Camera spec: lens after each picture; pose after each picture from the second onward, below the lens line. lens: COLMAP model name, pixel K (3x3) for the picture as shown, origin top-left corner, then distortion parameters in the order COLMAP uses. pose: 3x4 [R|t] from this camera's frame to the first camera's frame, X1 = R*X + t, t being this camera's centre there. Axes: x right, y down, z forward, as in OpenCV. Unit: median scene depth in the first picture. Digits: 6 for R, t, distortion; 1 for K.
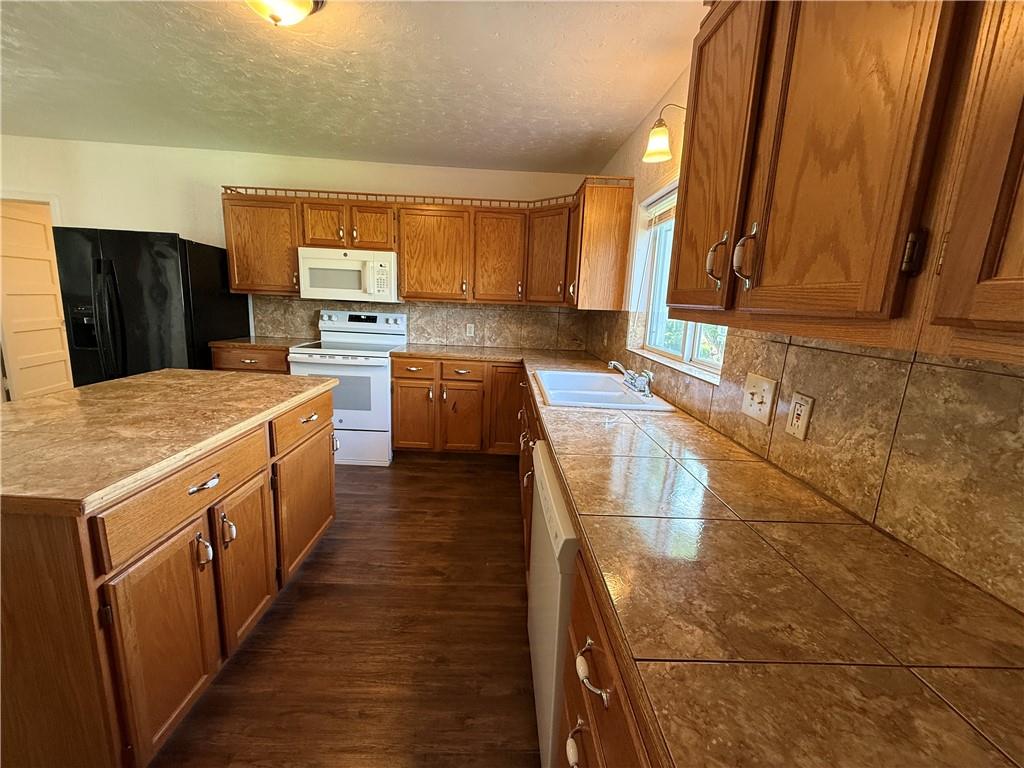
lens RADIAL K [[410.2, 0, 499.3], [0, 410.2, 381.8], [0, 0, 1]] dist [0.009409, -0.000061]
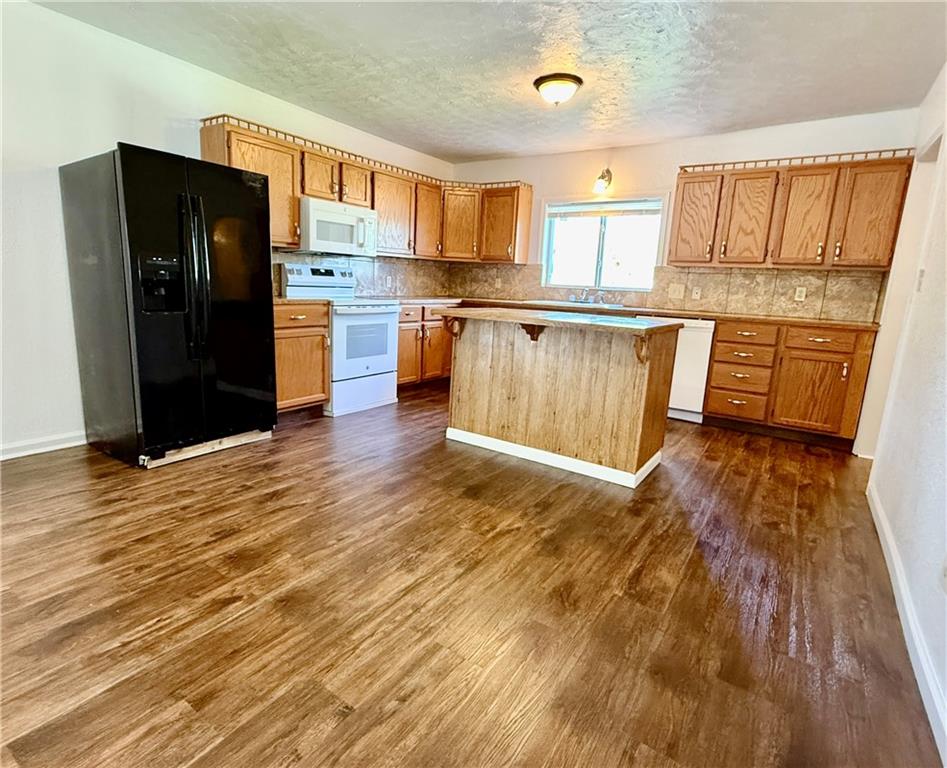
lens RADIAL K [[505.2, 0, 446.4], [0, 505.2, 379.6], [0, 0, 1]] dist [-0.001879, 0.002945]
pose [[0.594743, -0.174473, 0.784754, -1.302709], [0.141519, 0.983643, 0.111439, 0.008709], [-0.791362, 0.044780, 0.609706, 0.033988]]
